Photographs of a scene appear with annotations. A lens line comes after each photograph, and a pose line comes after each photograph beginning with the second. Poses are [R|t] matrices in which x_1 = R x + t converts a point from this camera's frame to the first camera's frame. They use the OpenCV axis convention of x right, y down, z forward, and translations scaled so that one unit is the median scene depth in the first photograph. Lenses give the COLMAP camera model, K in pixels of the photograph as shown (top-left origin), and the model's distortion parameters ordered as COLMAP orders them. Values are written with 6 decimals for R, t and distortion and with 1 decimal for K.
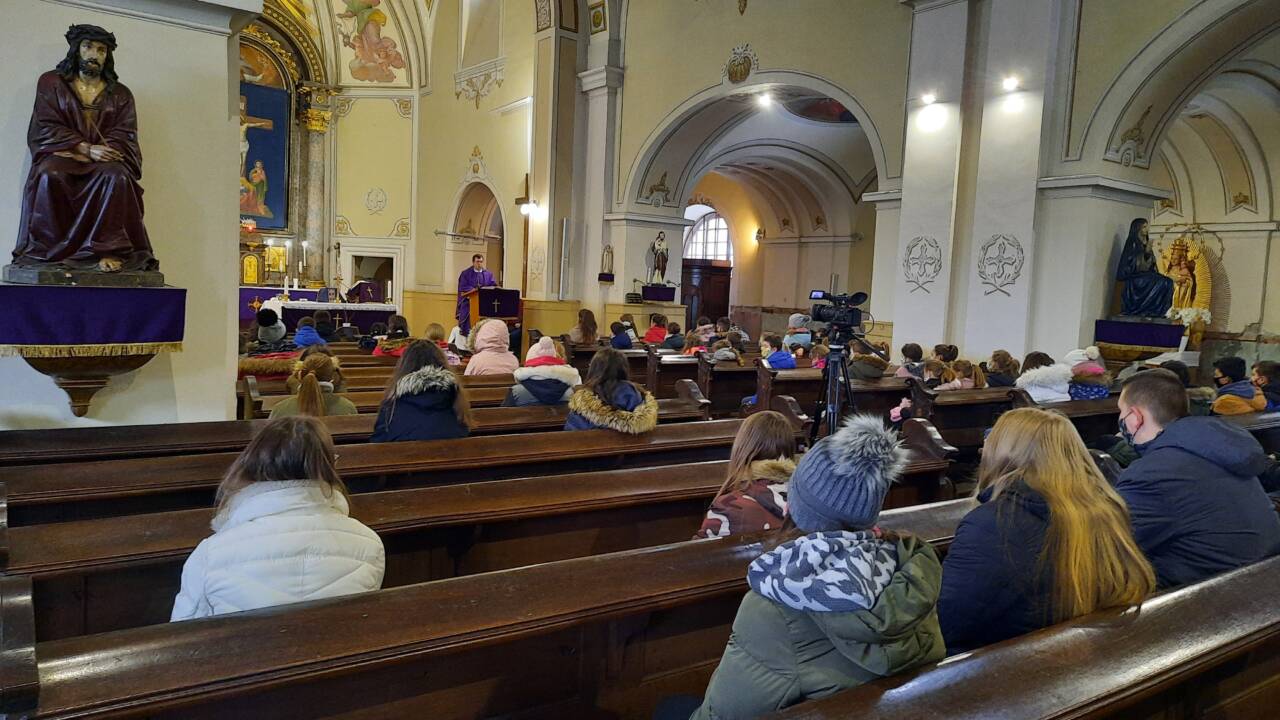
lens RADIAL K [[919.7, 0, 641.4], [0, 919.7, 359.7], [0, 0, 1]] dist [0.016226, -0.010009]
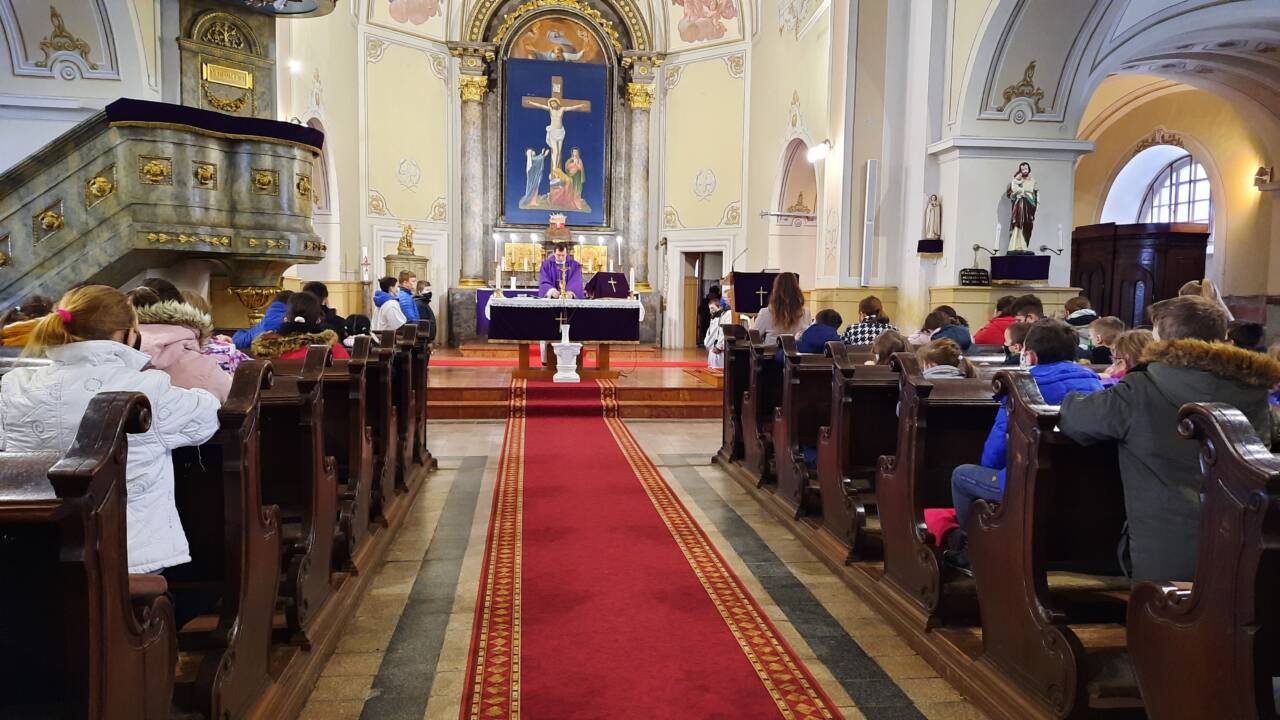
lens RADIAL K [[919.7, 0, 636.4], [0, 919.7, 363.1], [0, 0, 1]] dist [0.016226, -0.010009]
pose [[0.867347, 0.004763, -0.497681, 0.074289], [-0.013284, 0.999820, -0.013583, 0.000632], [0.497527, 0.018392, 0.867254, 0.266967]]
